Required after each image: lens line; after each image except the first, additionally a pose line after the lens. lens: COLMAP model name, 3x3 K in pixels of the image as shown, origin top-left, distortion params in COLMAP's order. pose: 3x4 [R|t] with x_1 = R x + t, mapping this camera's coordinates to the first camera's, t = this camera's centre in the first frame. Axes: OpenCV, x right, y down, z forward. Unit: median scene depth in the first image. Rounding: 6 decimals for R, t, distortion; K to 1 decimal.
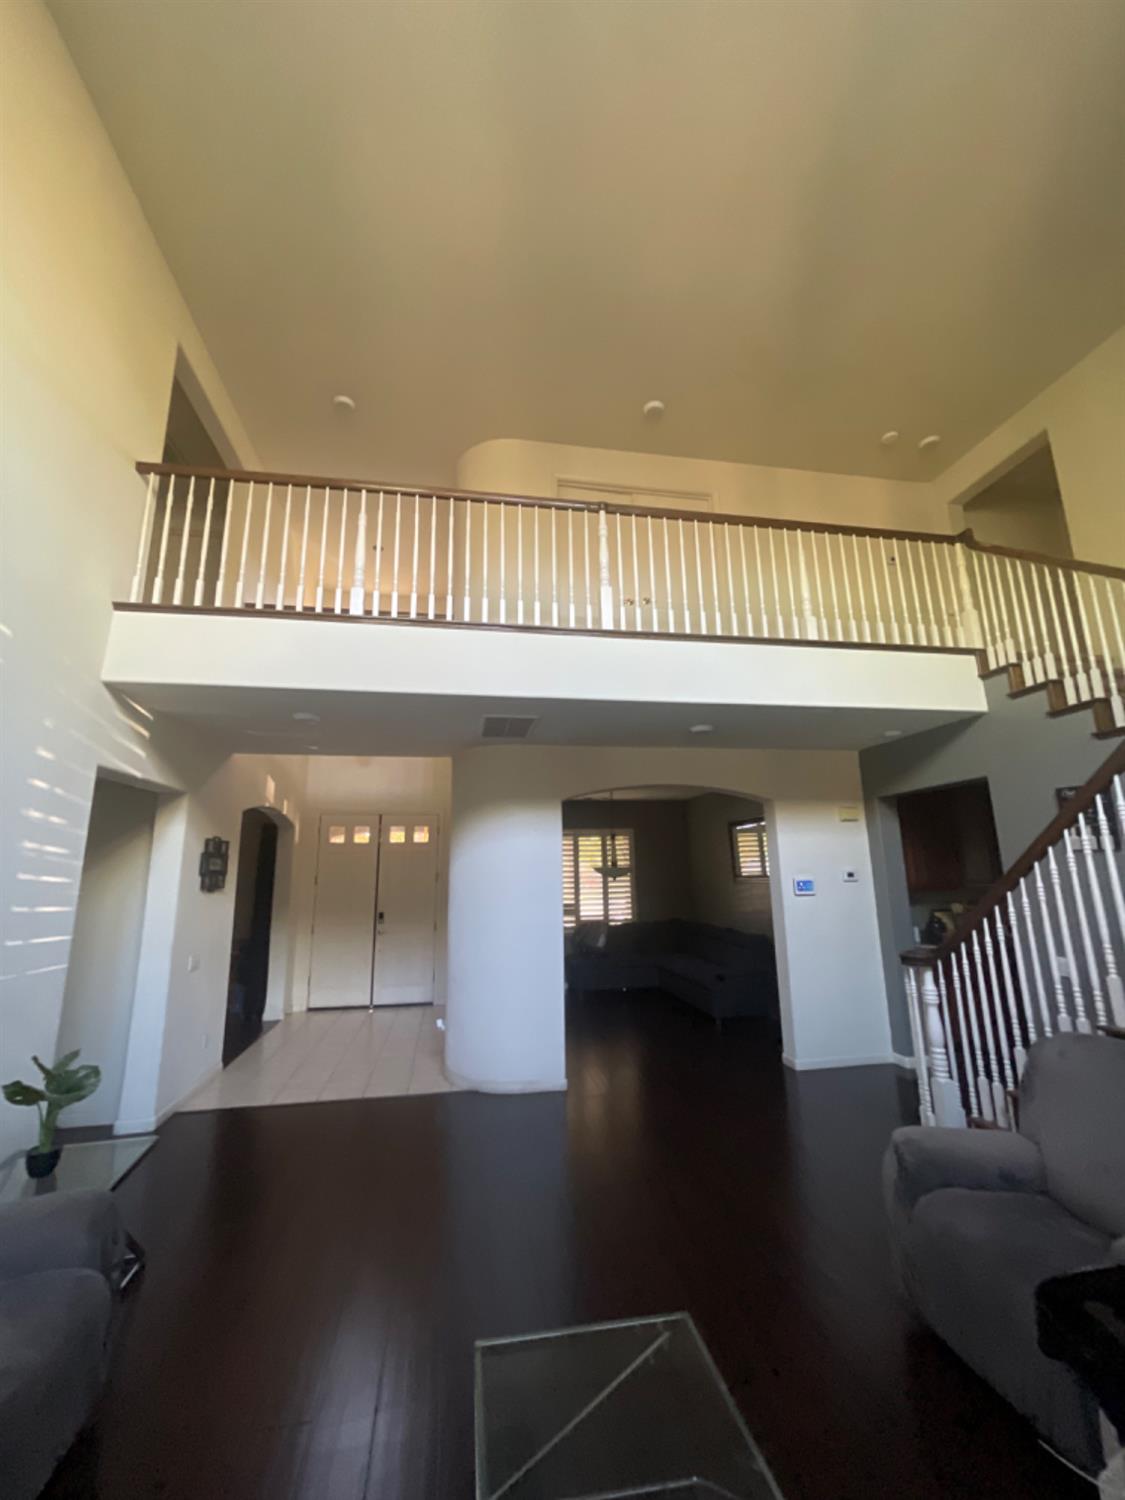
lens RADIAL K [[609.1, 0, 557.0], [0, 609.1, 740.3], [0, 0, 1]] dist [-0.025330, 0.014207]
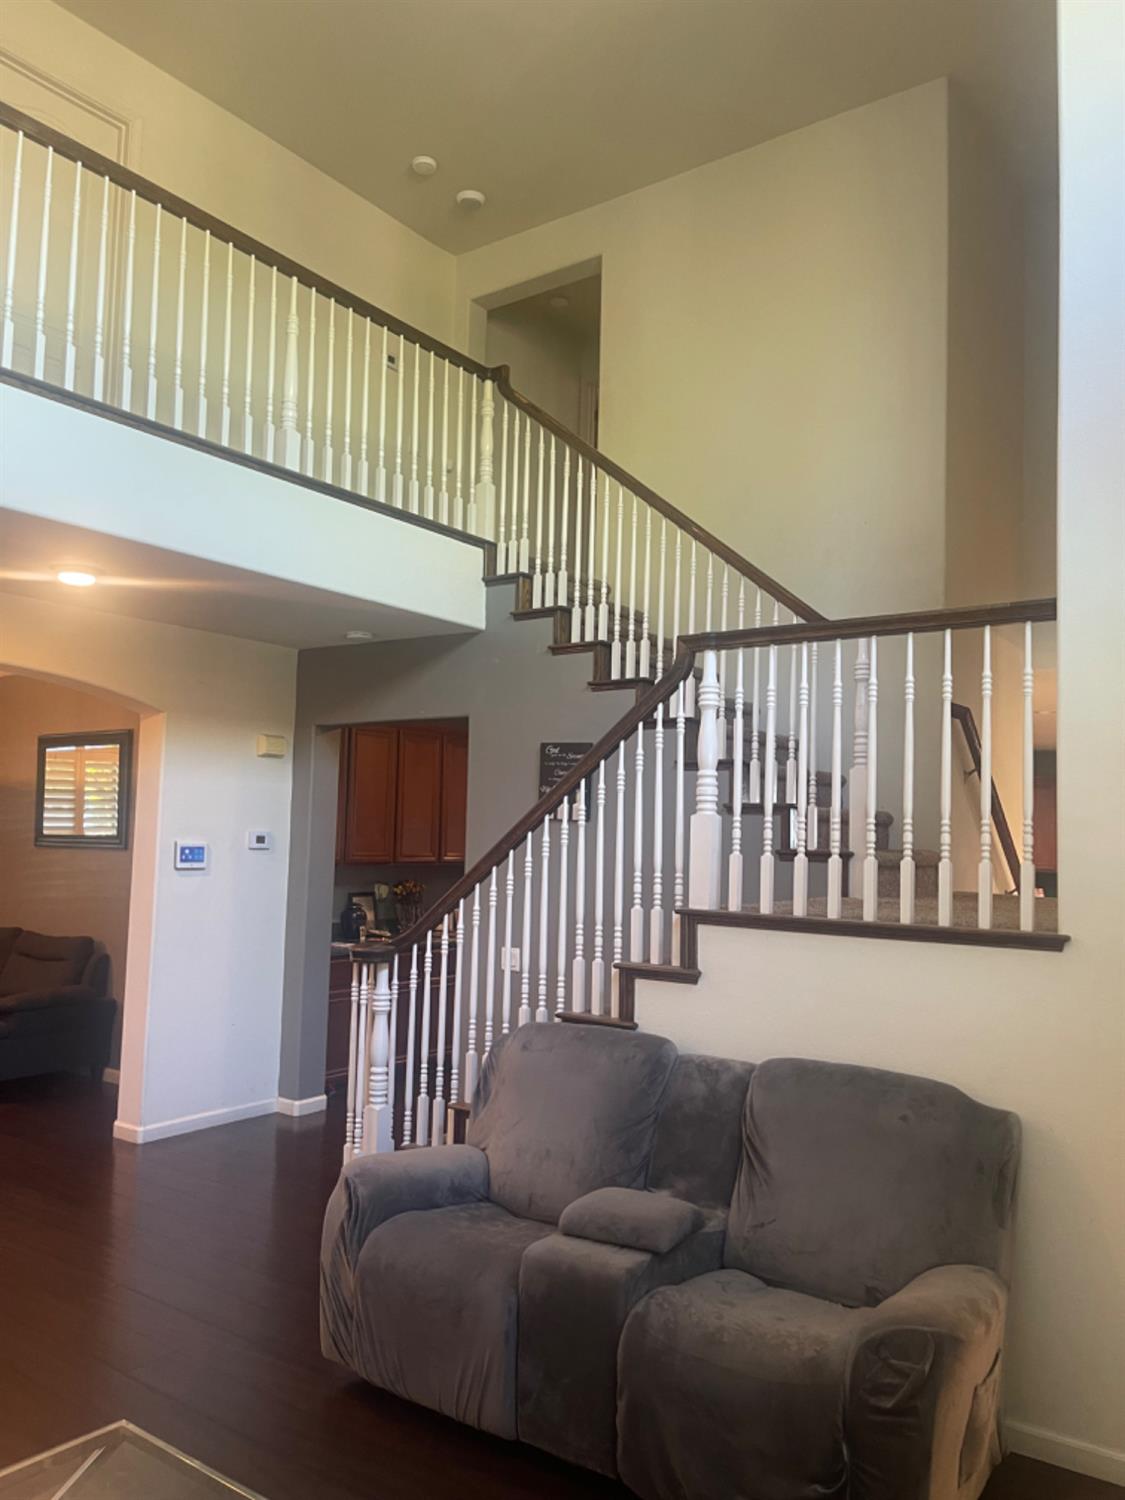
lens RADIAL K [[1125.6, 0, 564.6], [0, 1125.6, 756.7], [0, 0, 1]] dist [0.076759, -0.102307]
pose [[0.709773, 0.083567, 0.699456, -0.169417], [-0.185293, 0.980120, 0.070927, -0.011921], [-0.679624, -0.179946, 0.711147, -0.074774]]
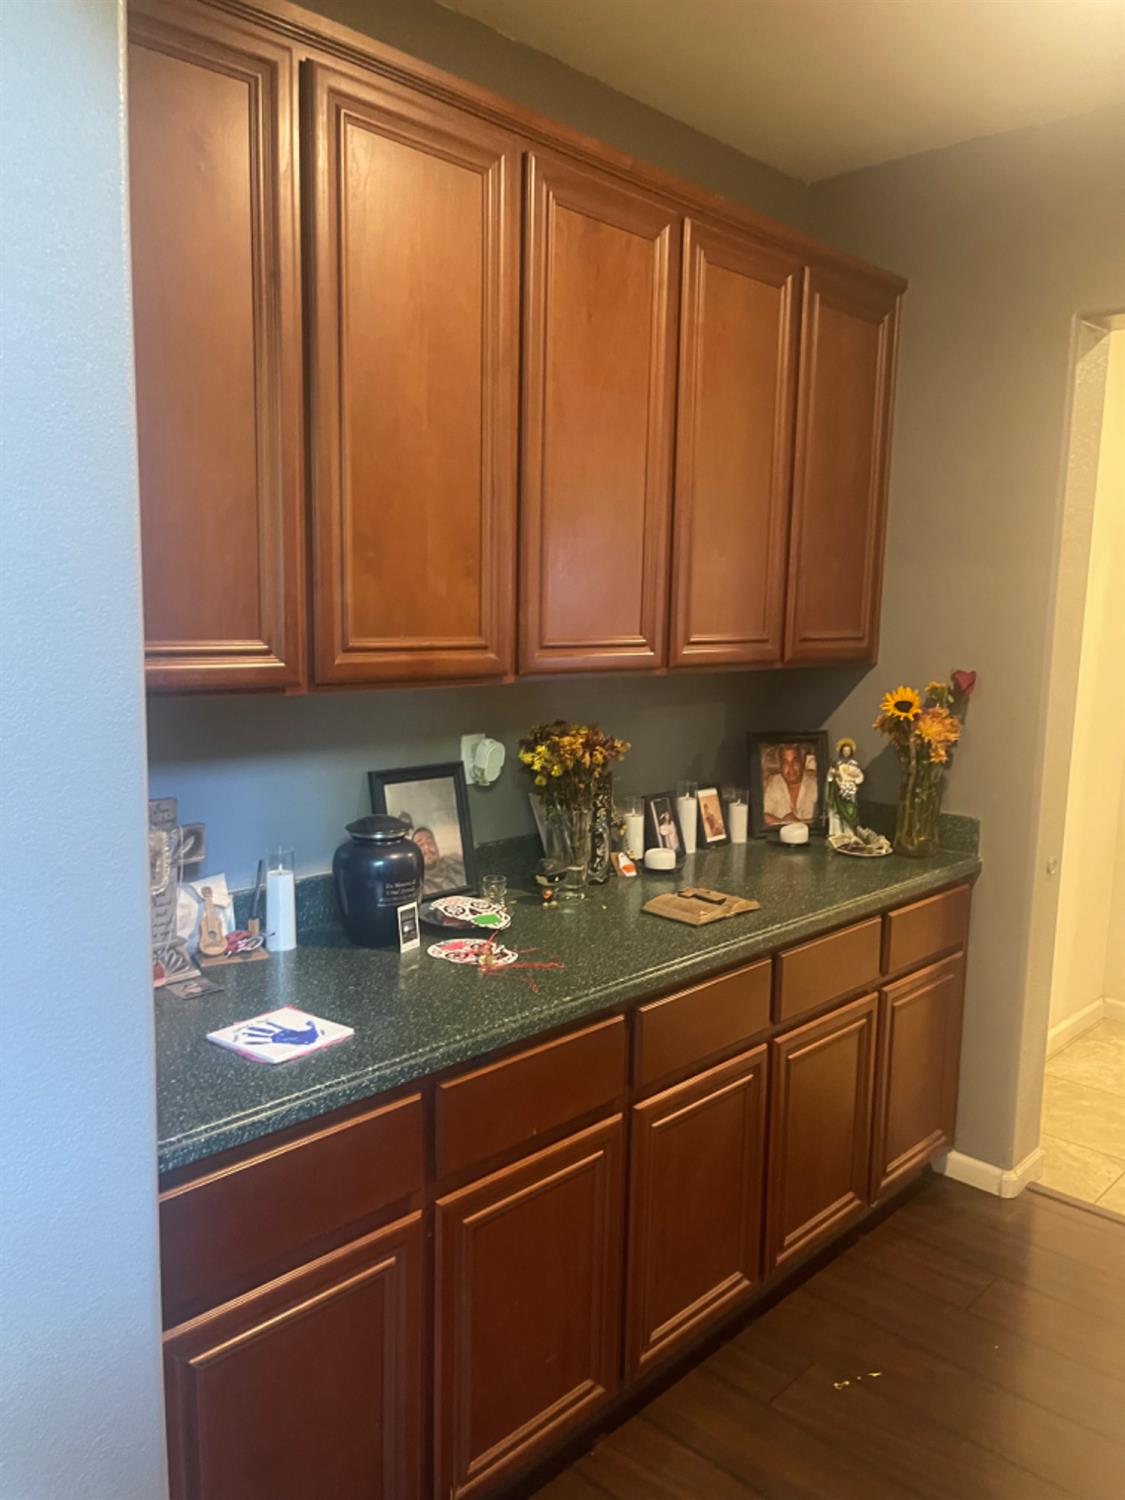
lens RADIAL K [[1125.6, 0, 564.6], [0, 1125.6, 756.7], [0, 0, 1]] dist [0.076759, -0.102307]
pose [[0.803092, -0.054127, 0.593392, 0.639417], [-0.158859, 0.940371, 0.300776, 0.214995], [-0.574288, -0.335817, 0.746606, 0.974669]]
